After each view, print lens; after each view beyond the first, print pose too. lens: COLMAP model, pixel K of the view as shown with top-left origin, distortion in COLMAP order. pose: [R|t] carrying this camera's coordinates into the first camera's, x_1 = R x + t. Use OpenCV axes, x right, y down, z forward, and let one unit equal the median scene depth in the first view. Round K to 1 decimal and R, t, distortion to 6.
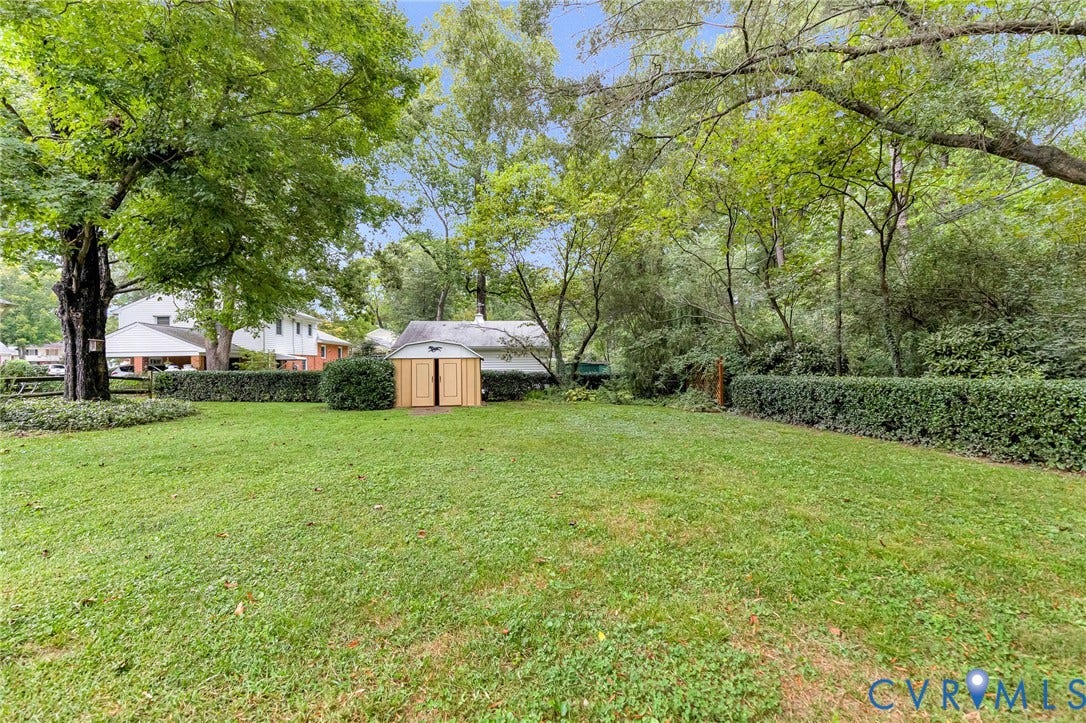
lens RADIAL K [[505.9, 0, 543.0], [0, 505.9, 361.5], [0, 0, 1]] dist [0.037975, 0.000169]
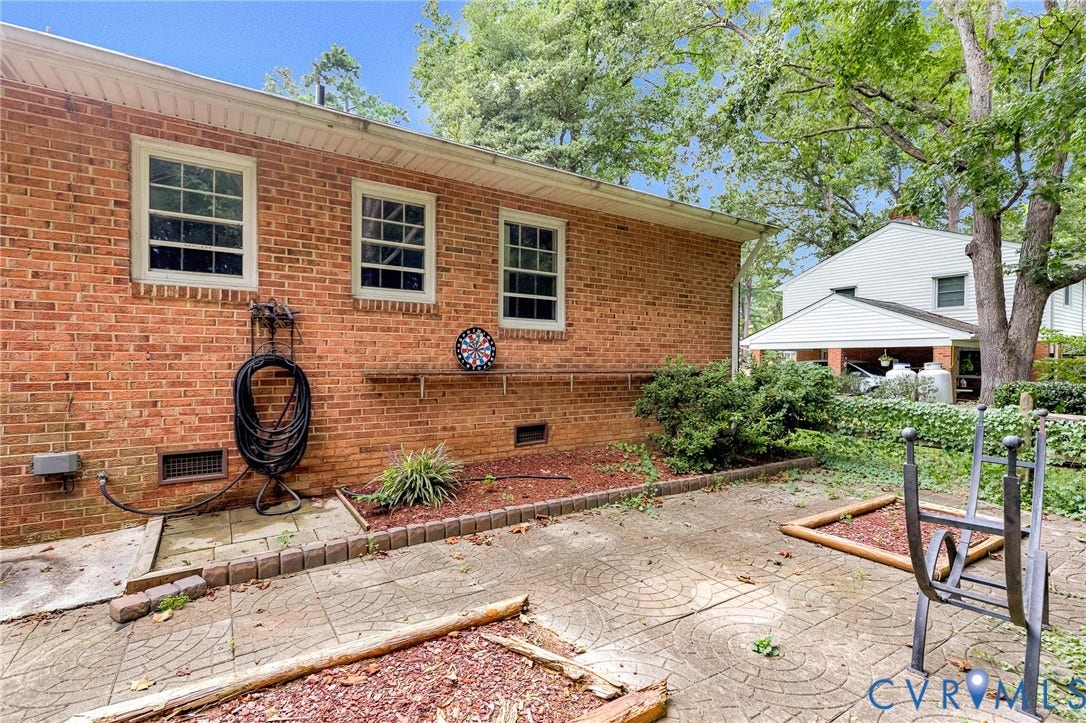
lens RADIAL K [[513.4, 0, 548.6], [0, 513.4, 368.6], [0, 0, 1]] dist [0.005811, 0.000454]
pose [[0.556754, 0.031232, -0.830090, -1.009642], [-0.008765, 0.999458, 0.031725, -0.002294], [0.830631, -0.010387, 0.556726, 0.793119]]
